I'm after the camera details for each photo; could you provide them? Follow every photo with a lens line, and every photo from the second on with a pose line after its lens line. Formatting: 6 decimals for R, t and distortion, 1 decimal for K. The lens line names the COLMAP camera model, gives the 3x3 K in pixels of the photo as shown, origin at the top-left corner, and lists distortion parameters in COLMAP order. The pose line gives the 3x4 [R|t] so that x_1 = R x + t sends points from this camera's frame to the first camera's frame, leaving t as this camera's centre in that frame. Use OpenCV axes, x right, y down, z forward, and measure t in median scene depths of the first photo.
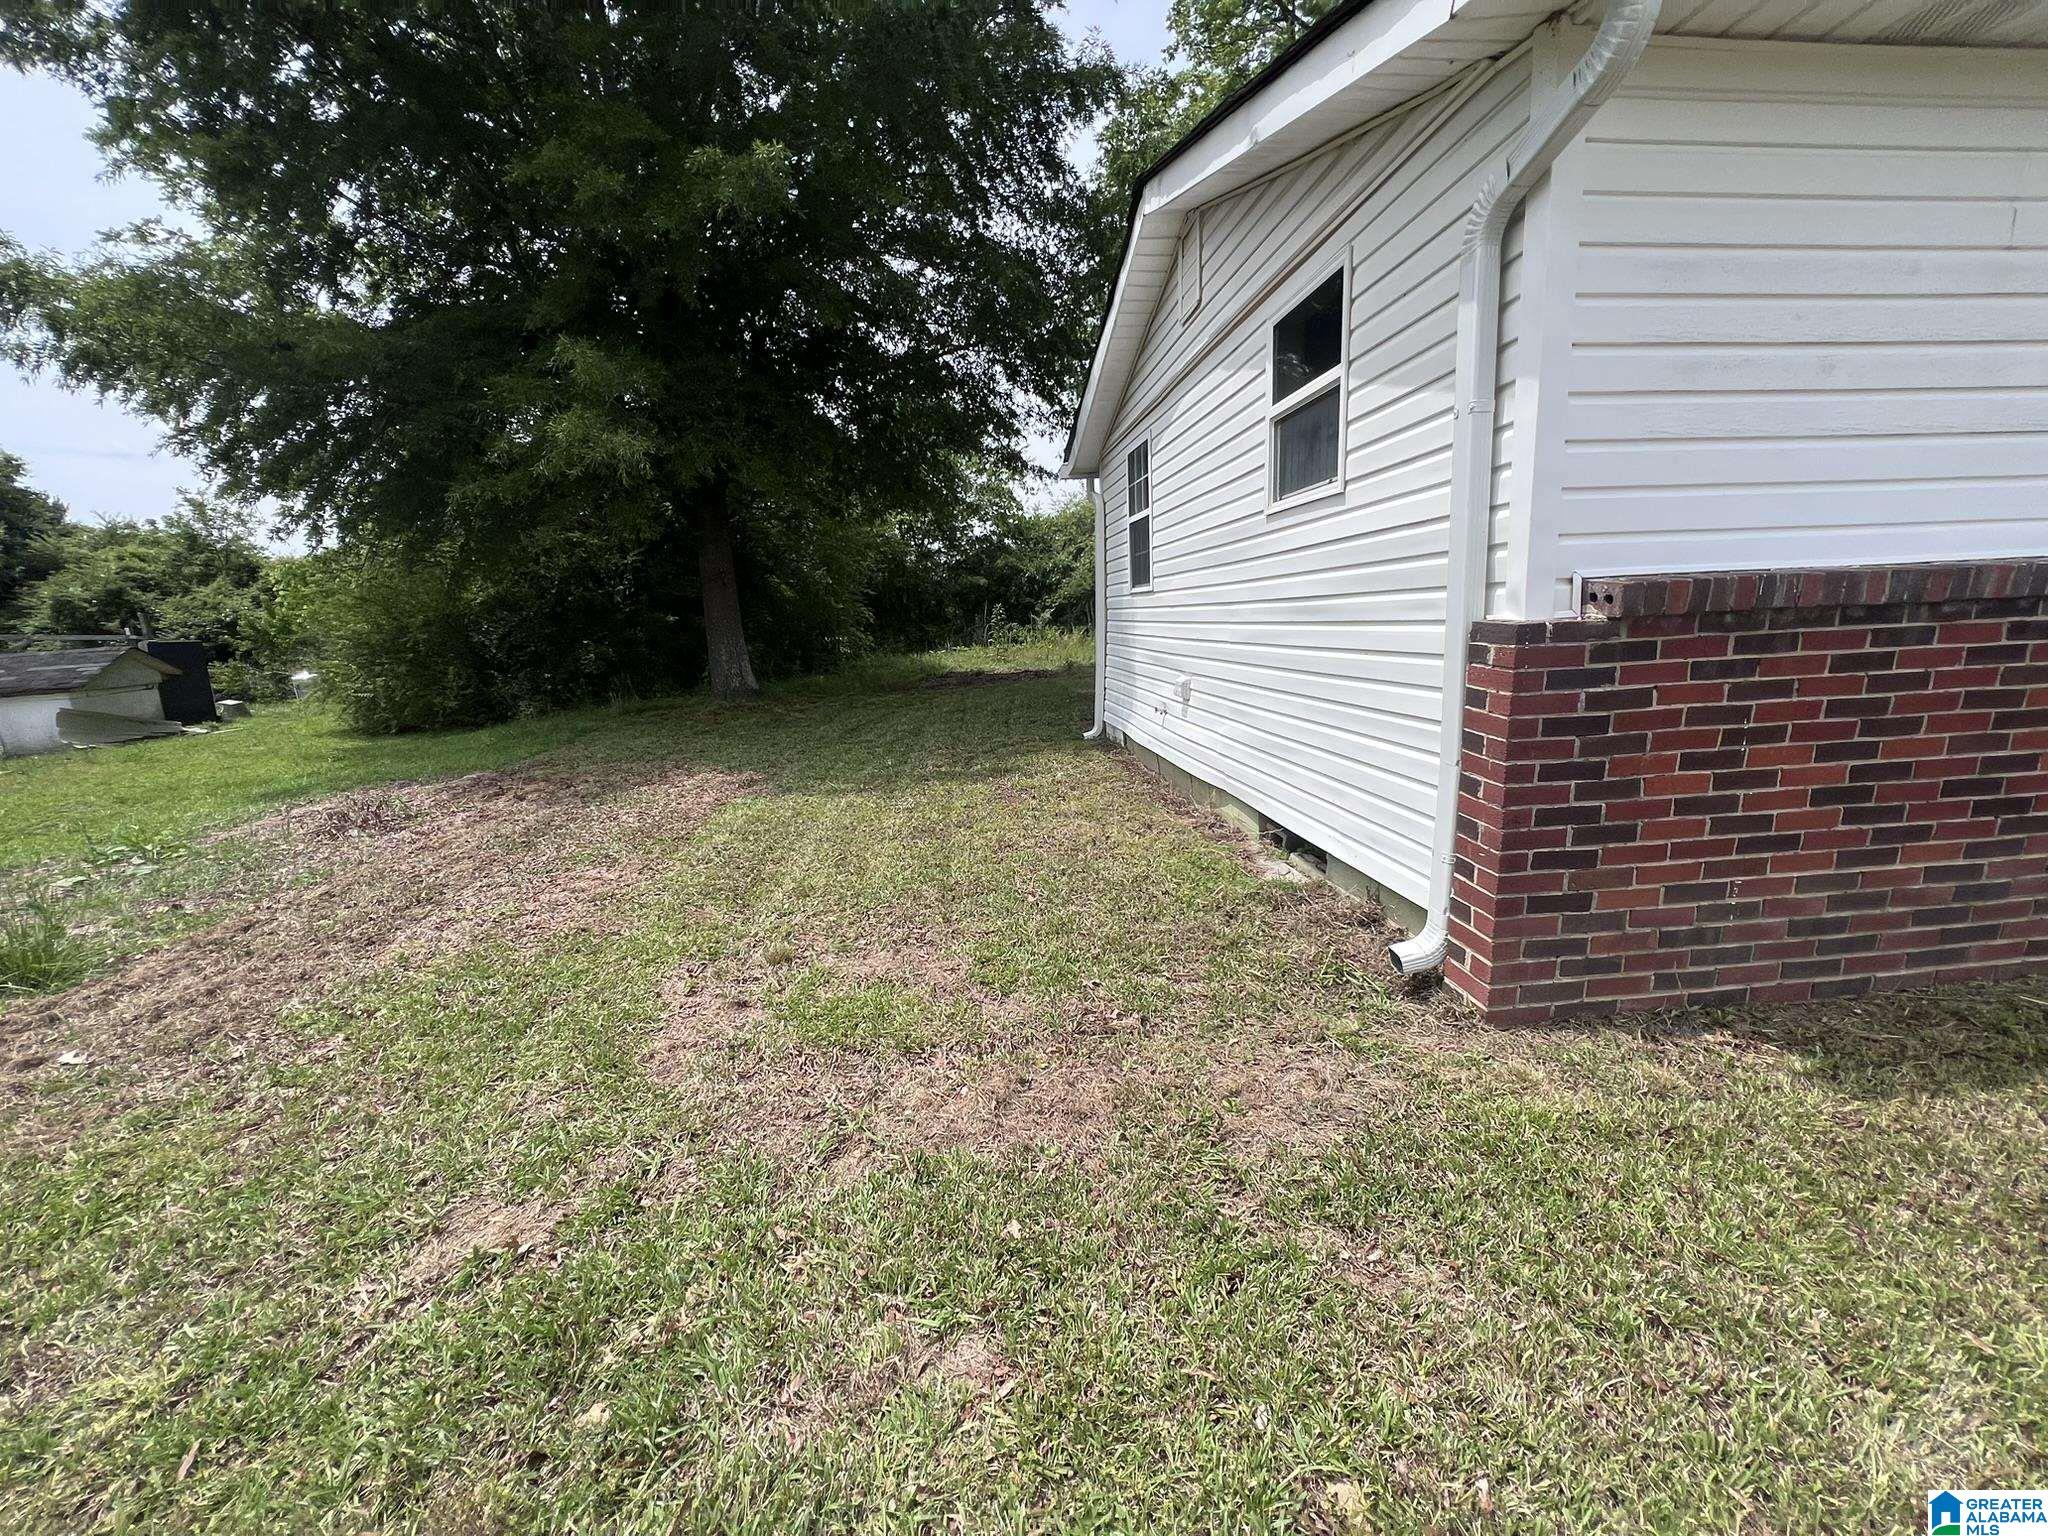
lens RADIAL K [[809.3, 0, 1022.6], [0, 809.3, 761.9], [0, 0, 1]] dist [-0.001303, -0.000117]
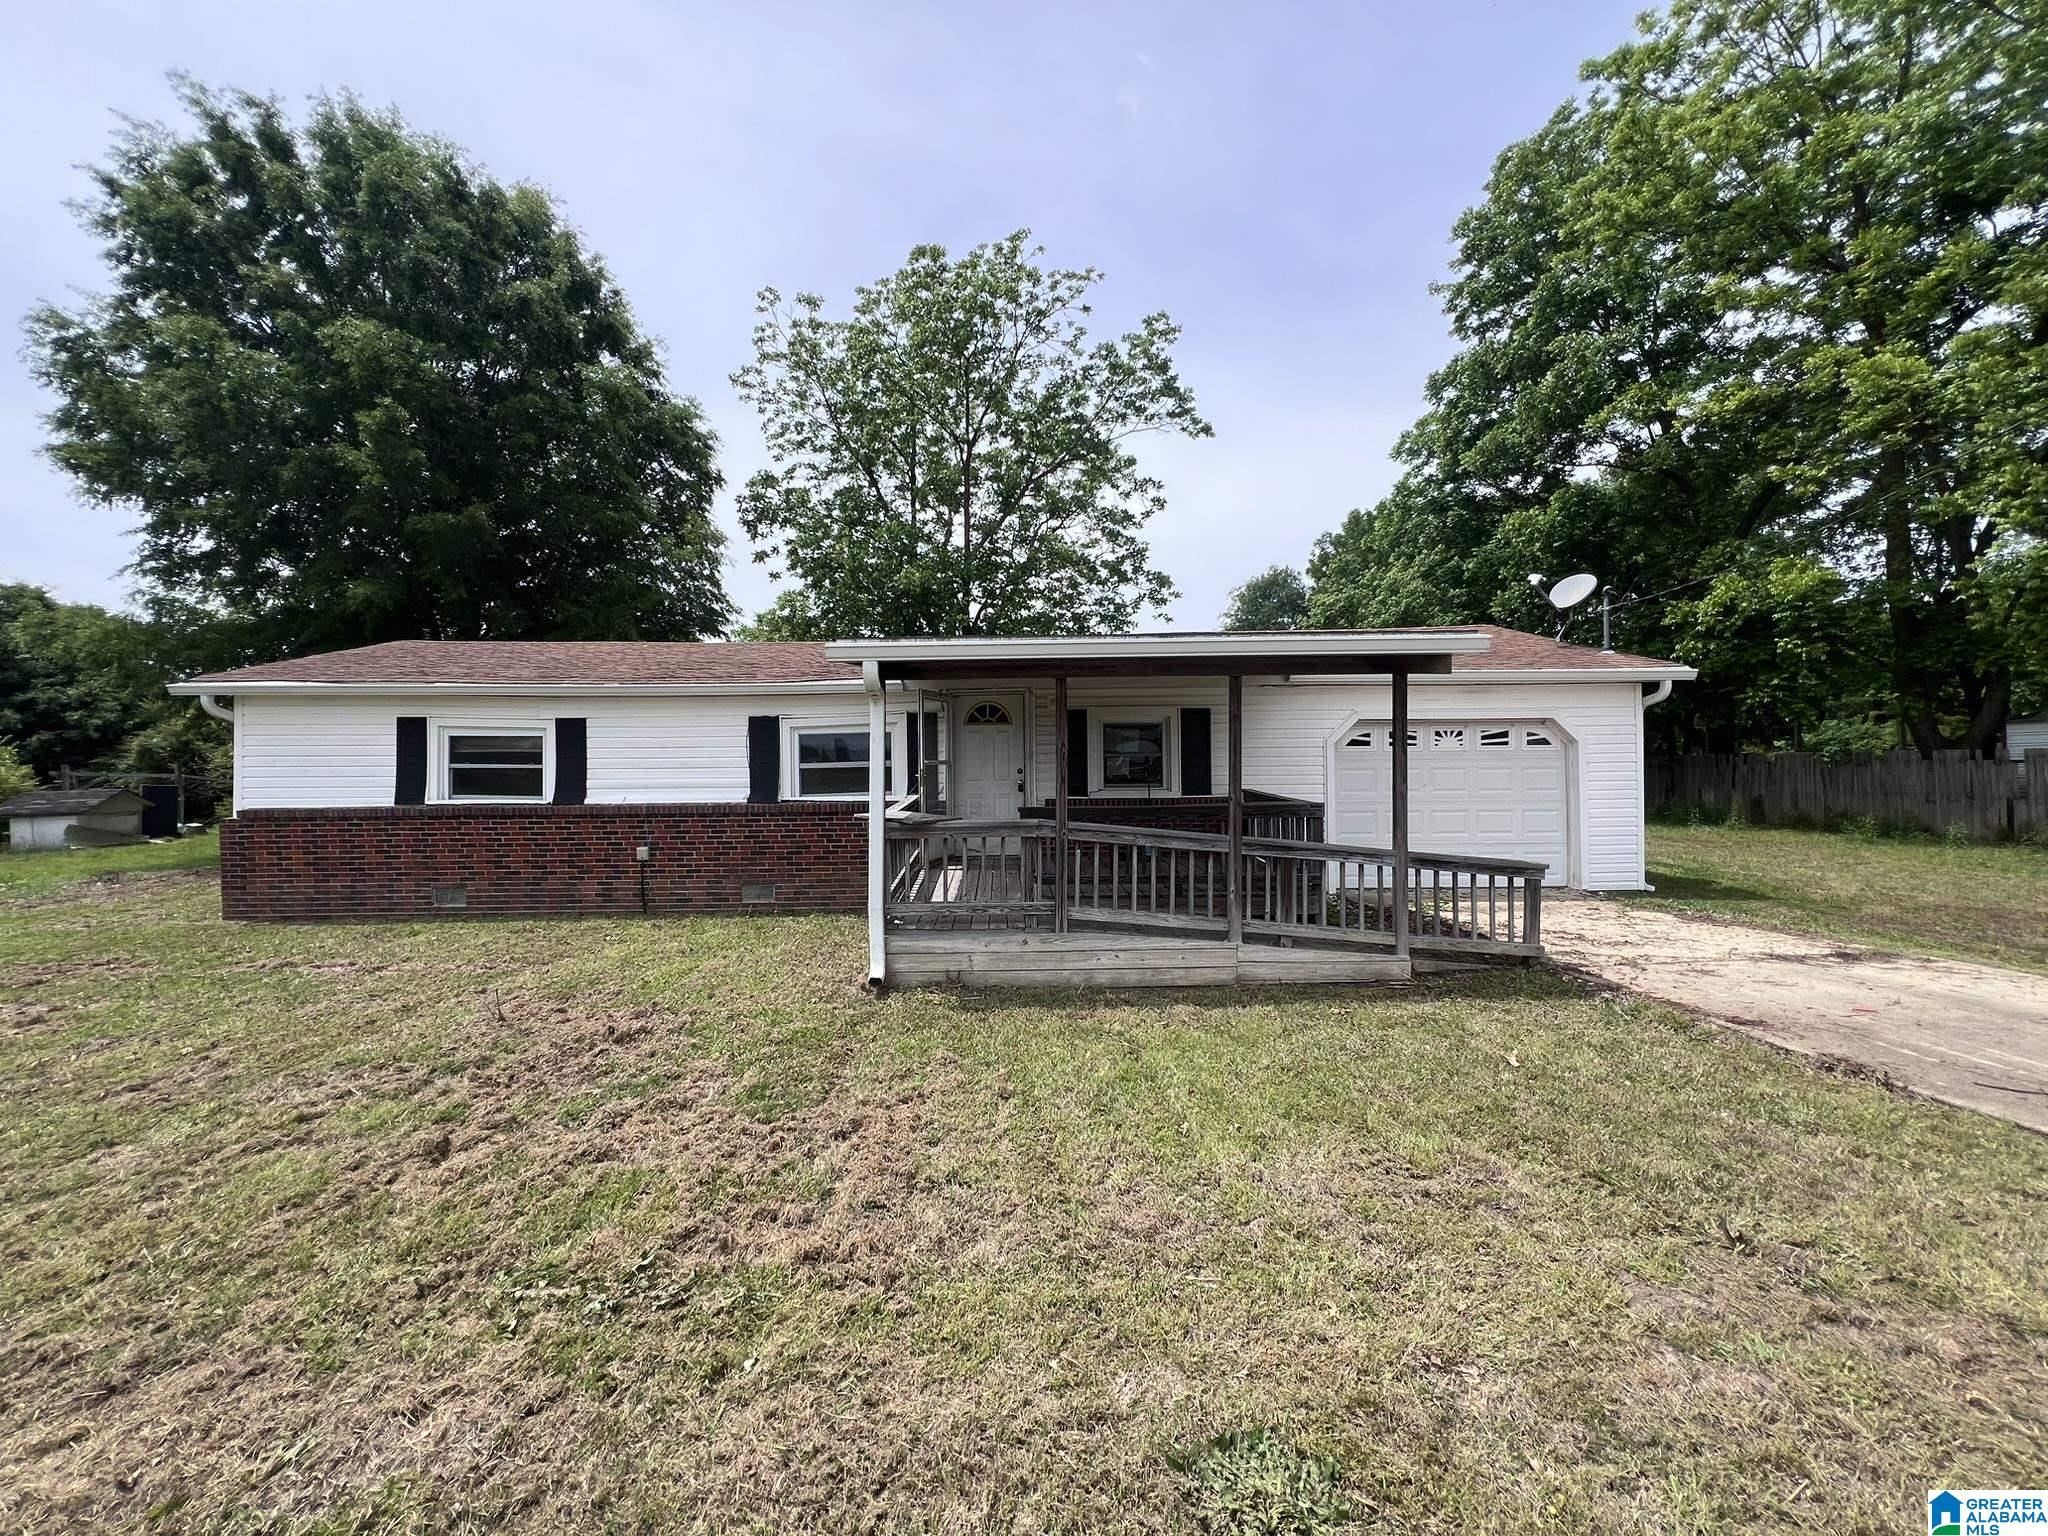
lens RADIAL K [[809.3, 0, 1021.8], [0, 809.3, 770.9], [0, 0, 1]] dist [-0.001303, -0.000117]
pose [[0.995878, 0.031808, -0.084948, 0.924398], [-0.046068, 0.984092, -0.171580, 0.021644], [0.078139, 0.174787, 0.981501, -0.520114]]
